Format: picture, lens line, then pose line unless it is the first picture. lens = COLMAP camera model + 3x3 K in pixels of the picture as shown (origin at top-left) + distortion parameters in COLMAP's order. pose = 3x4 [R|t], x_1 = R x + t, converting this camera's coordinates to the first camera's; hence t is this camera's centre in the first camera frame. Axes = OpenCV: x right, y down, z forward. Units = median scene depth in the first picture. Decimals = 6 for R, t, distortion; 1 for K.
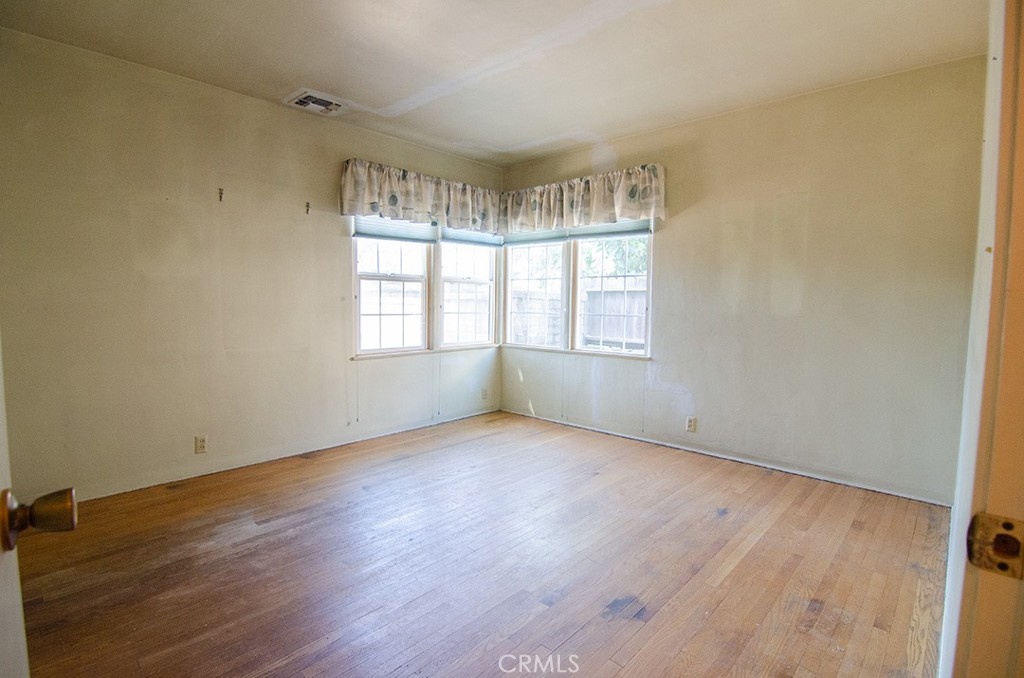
lens RADIAL K [[485.7, 0, 512.0], [0, 485.7, 339.0], [0, 0, 1]] dist [-0.015259, -0.000578]
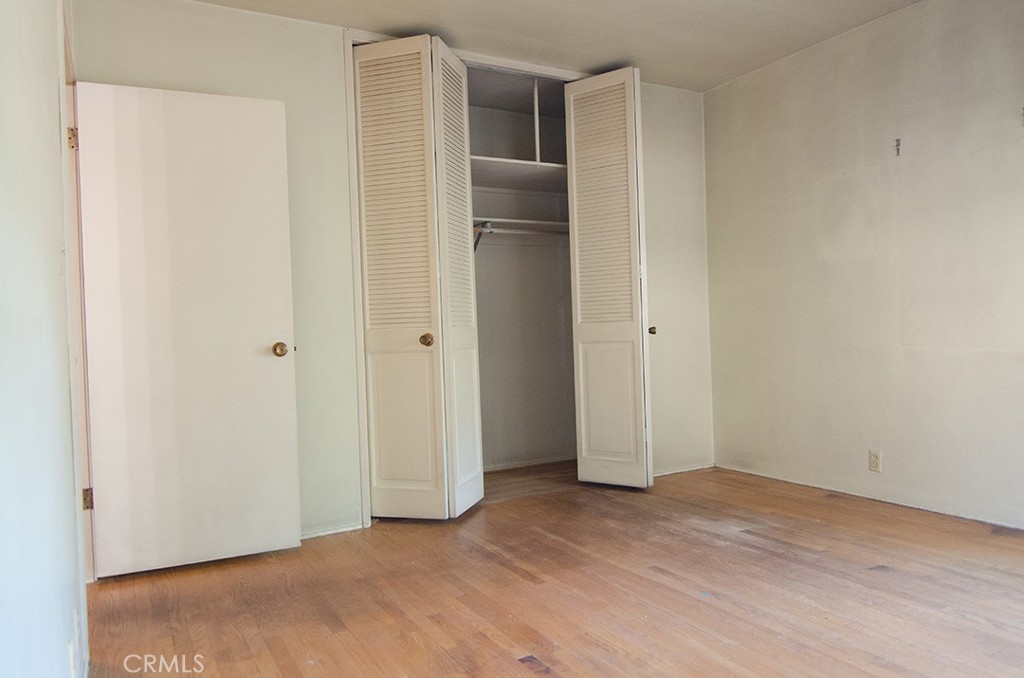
lens RADIAL K [[691.1, 0, 507.6], [0, 691.1, 340.6], [0, 0, 1]] dist [-0.002602, -0.007141]
pose [[-0.297339, 0.013857, -0.954671, 0.811439], [-0.043925, 0.998637, 0.028176, 0.011887], [0.953761, 0.050311, -0.296325, 0.926590]]
